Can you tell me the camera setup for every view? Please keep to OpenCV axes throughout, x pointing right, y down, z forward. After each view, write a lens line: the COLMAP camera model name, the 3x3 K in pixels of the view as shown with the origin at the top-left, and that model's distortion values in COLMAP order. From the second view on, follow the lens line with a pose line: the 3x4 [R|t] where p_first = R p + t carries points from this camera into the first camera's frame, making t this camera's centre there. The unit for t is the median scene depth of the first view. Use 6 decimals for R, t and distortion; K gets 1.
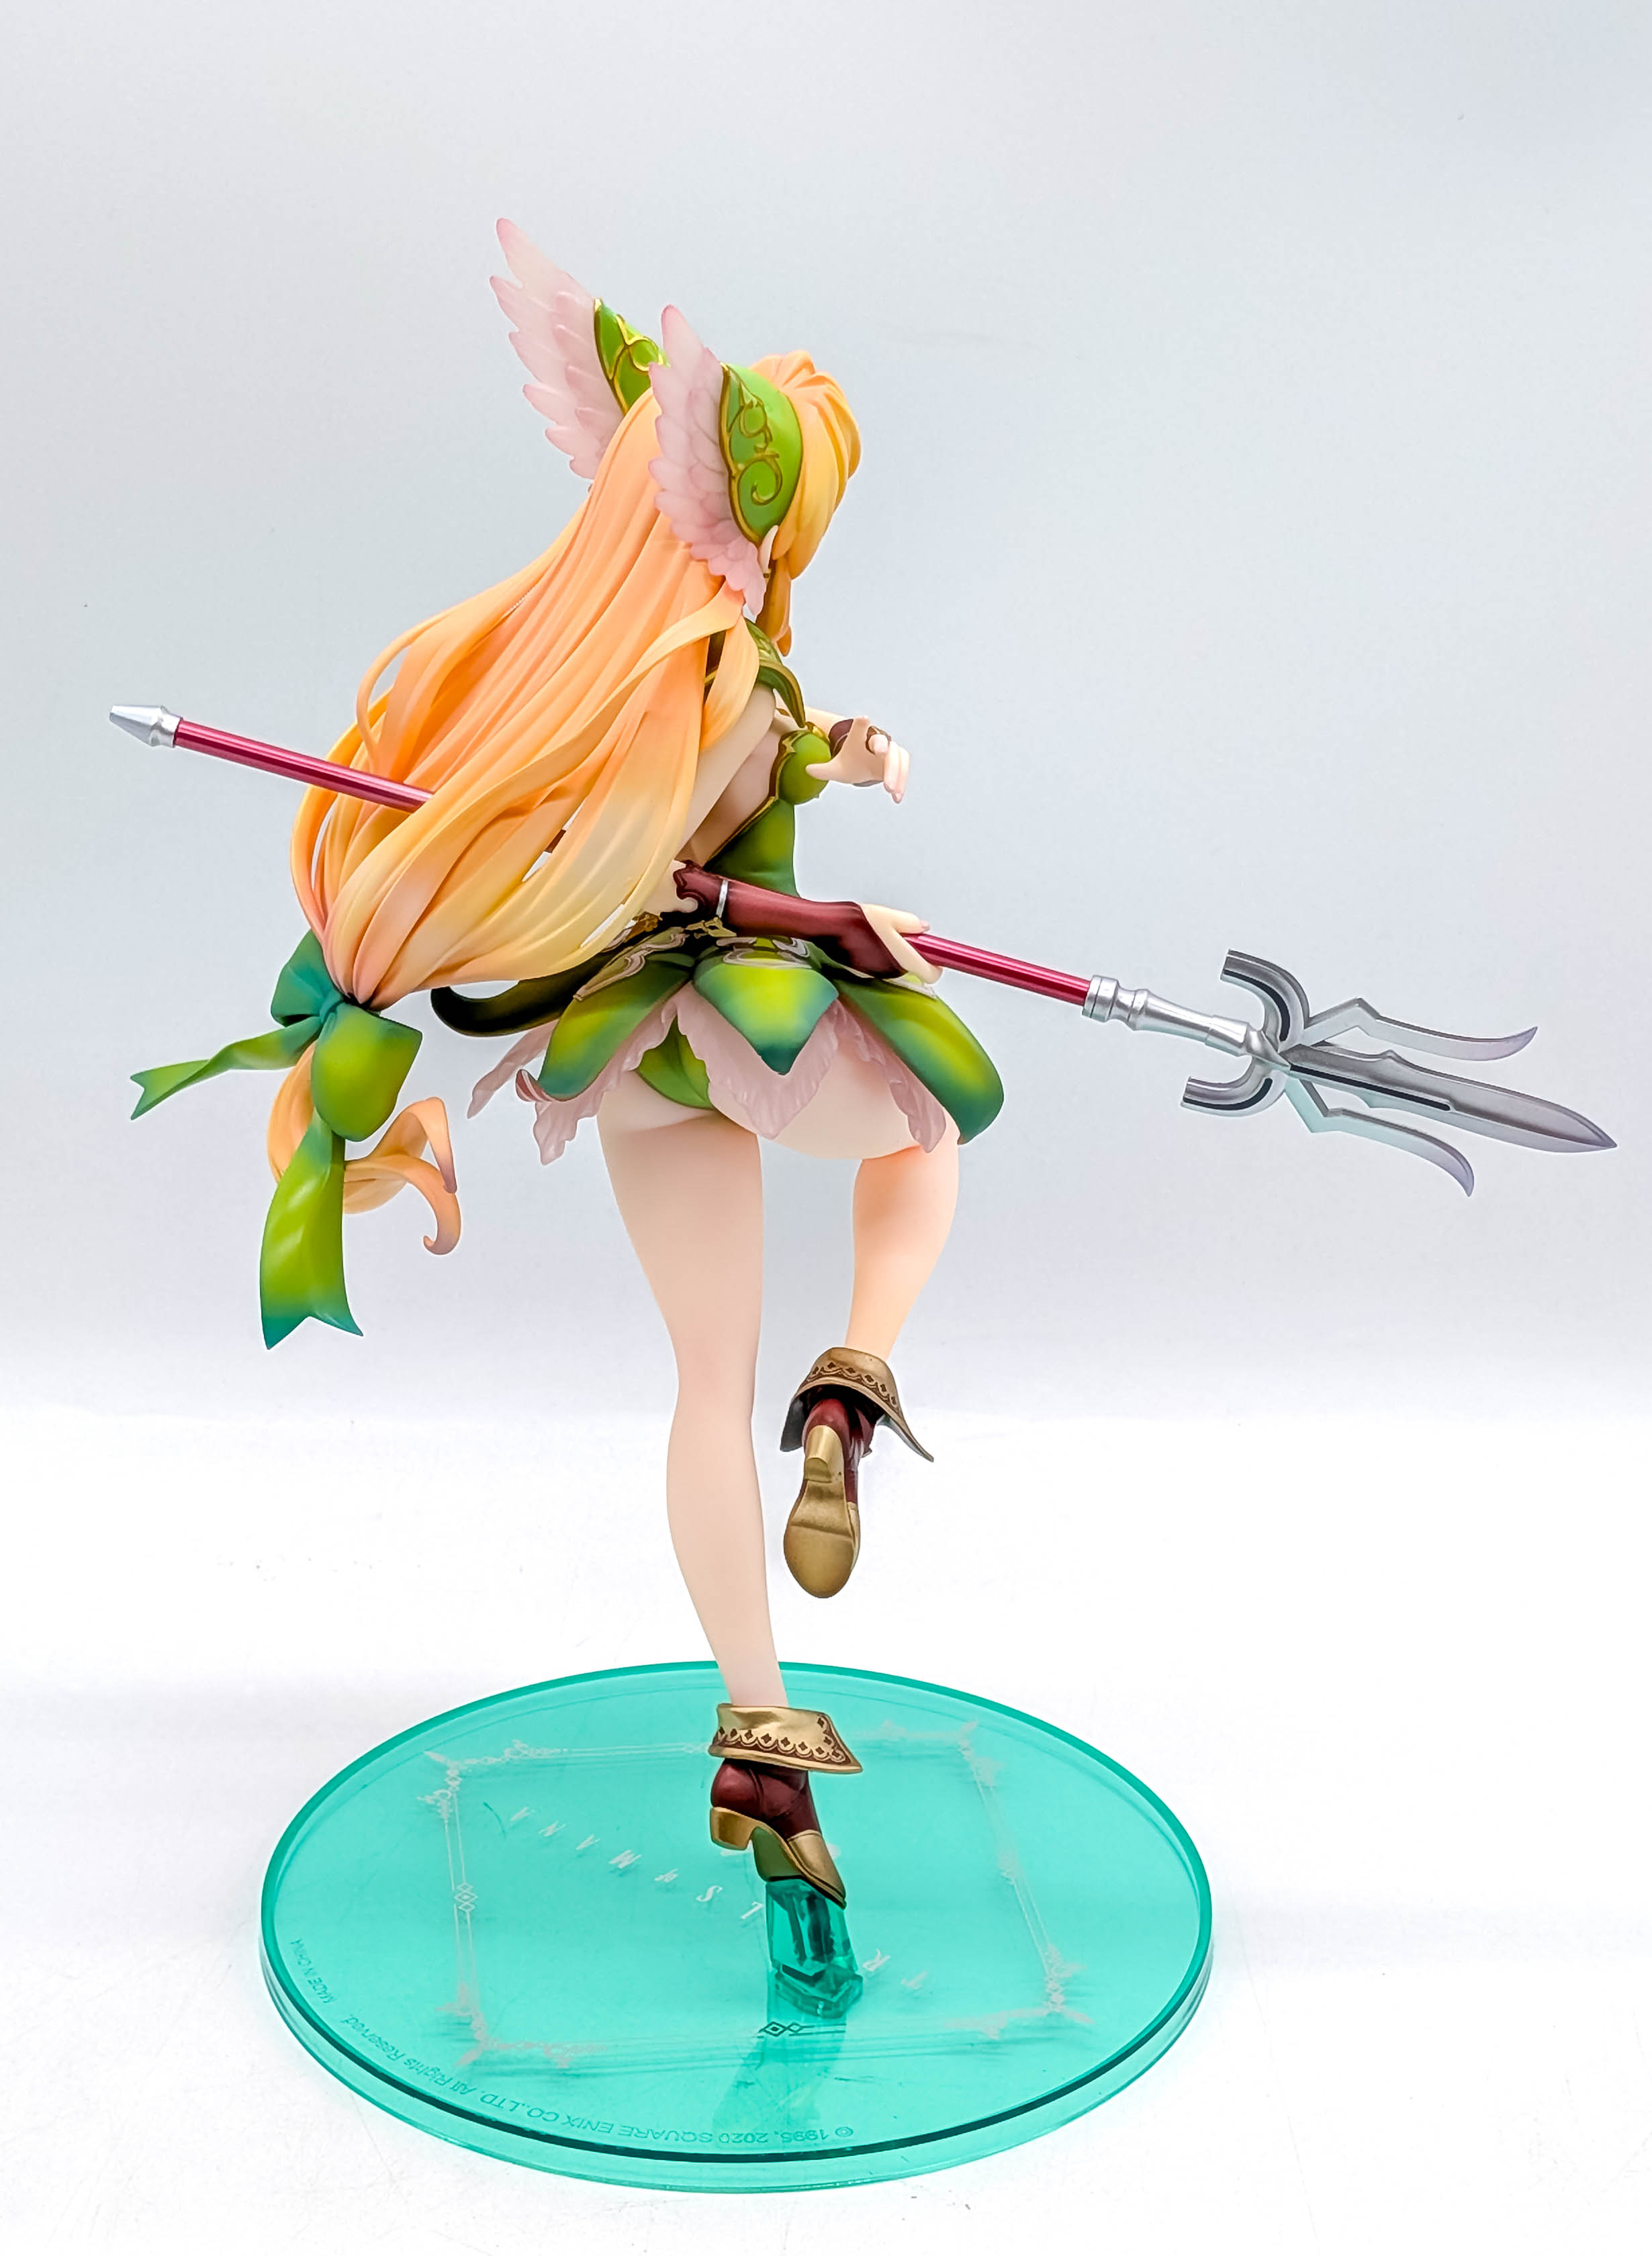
lens RADIAL K [[4116.0, 0, 659.5], [0, 4116.0, 1284.7], [0, 0, 1]] dist [0.022496, 0.102077]
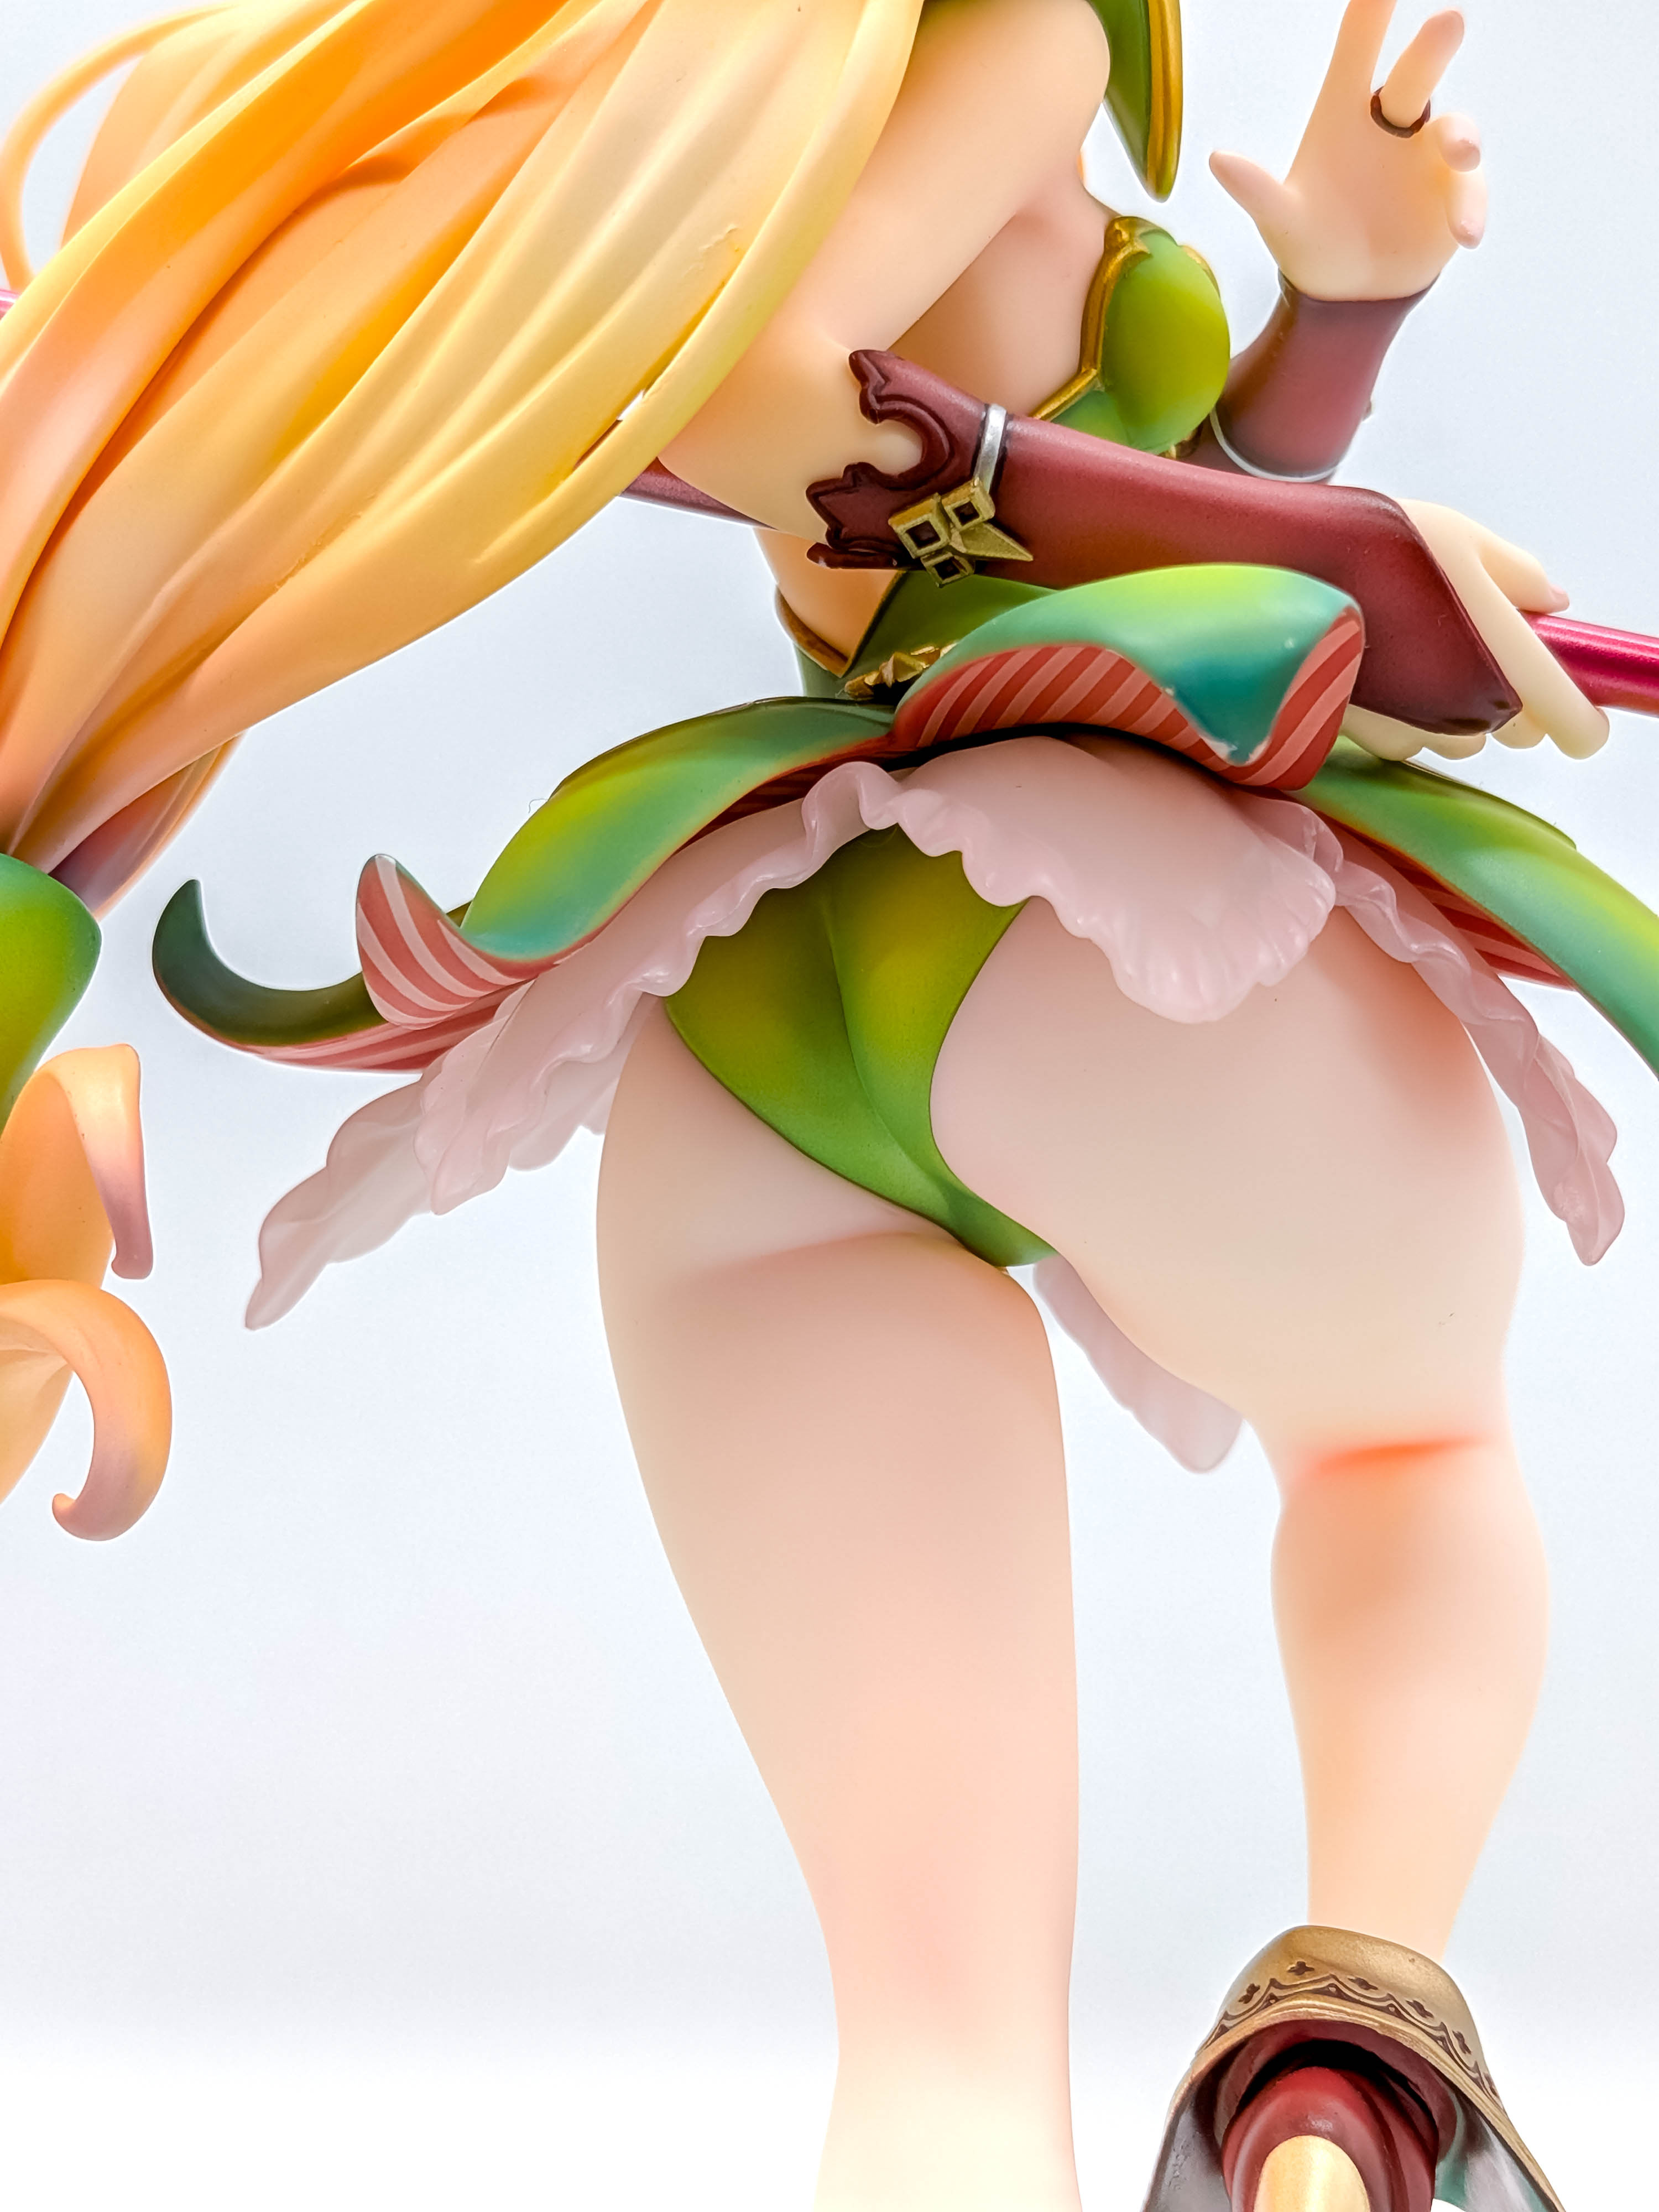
lens RADIAL K [[3398.0, 0, 832.4], [0, 3398.0, 1152.0], [0, 0, 1]] dist [0.029596, 0.062688]
pose [[0.997849, 0.014978, 0.063820, -0.014668], [0.011878, 0.916127, -0.400712, 0.071244], [-0.064469, 0.400608, 0.913979, 0.757800]]
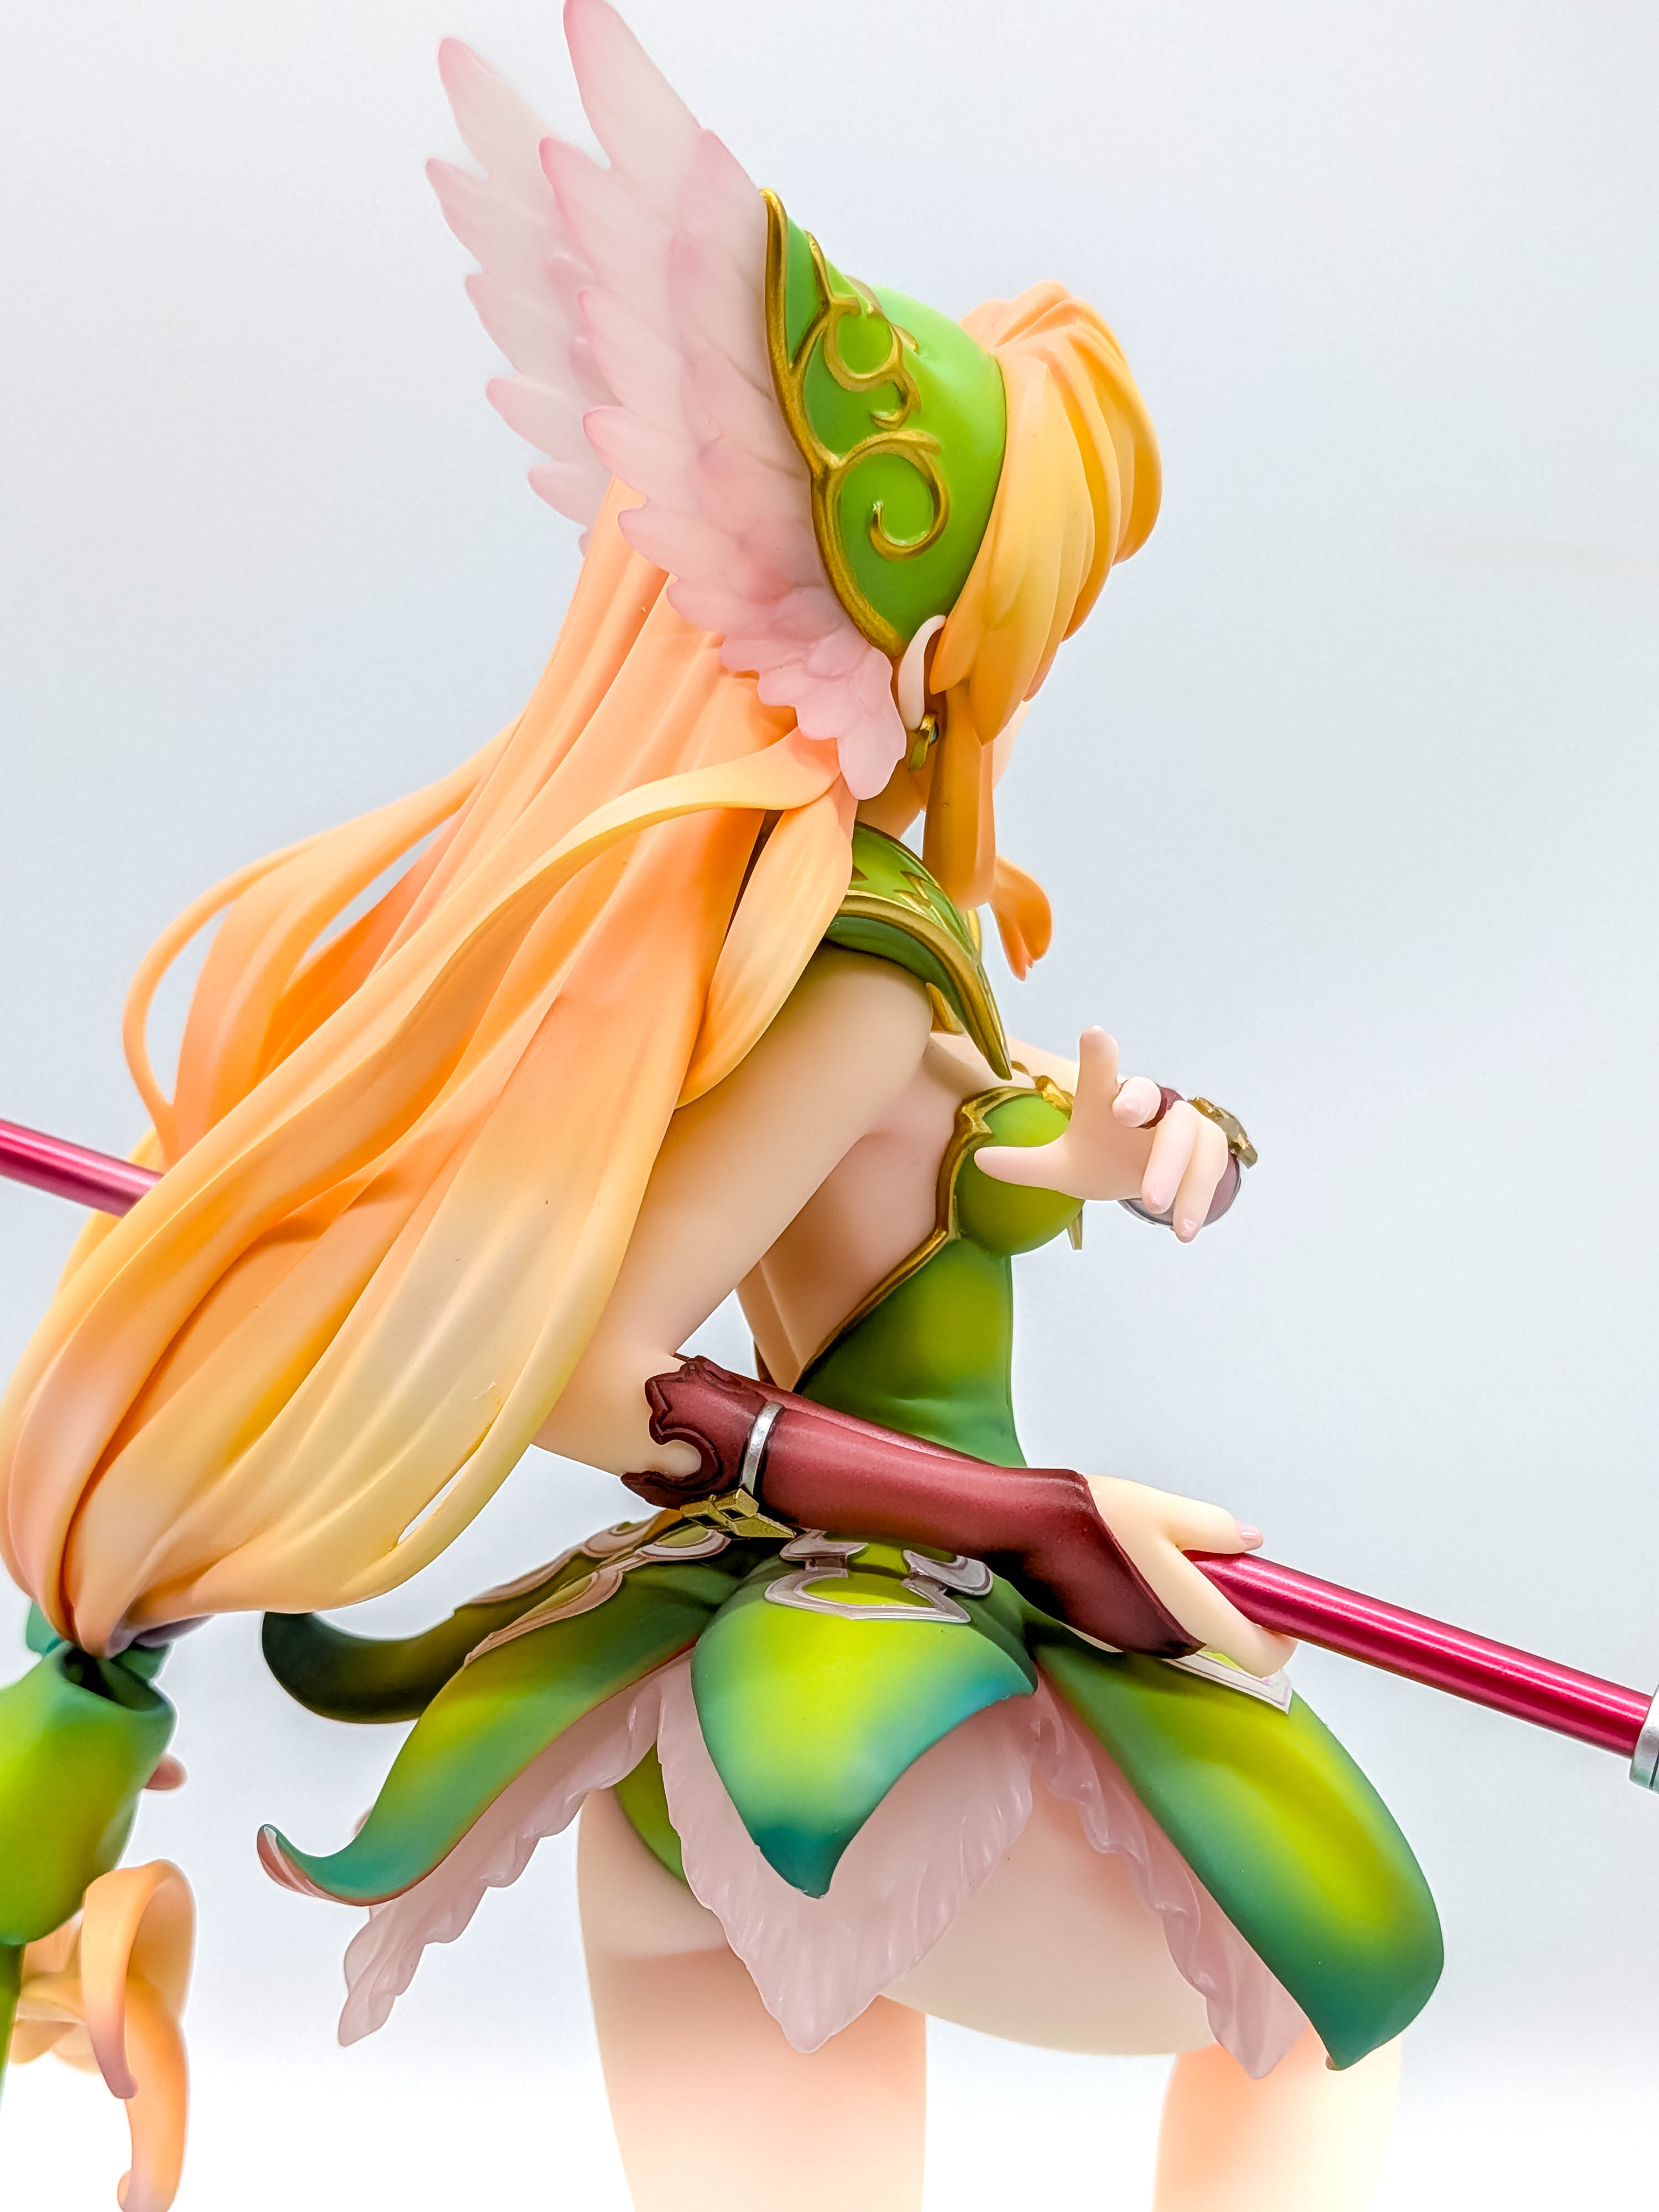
lens RADIAL K [[3360.2, 0, 774.4], [0, 3360.2, 1185.7], [0, 0, 1]] dist [0.077138, -0.037858]
pose [[0.975816, 0.031298, -0.216343, 0.090143], [-0.069971, 0.982347, -0.173490, -0.059276], [0.207094, 0.184432, 0.960779, 0.651633]]
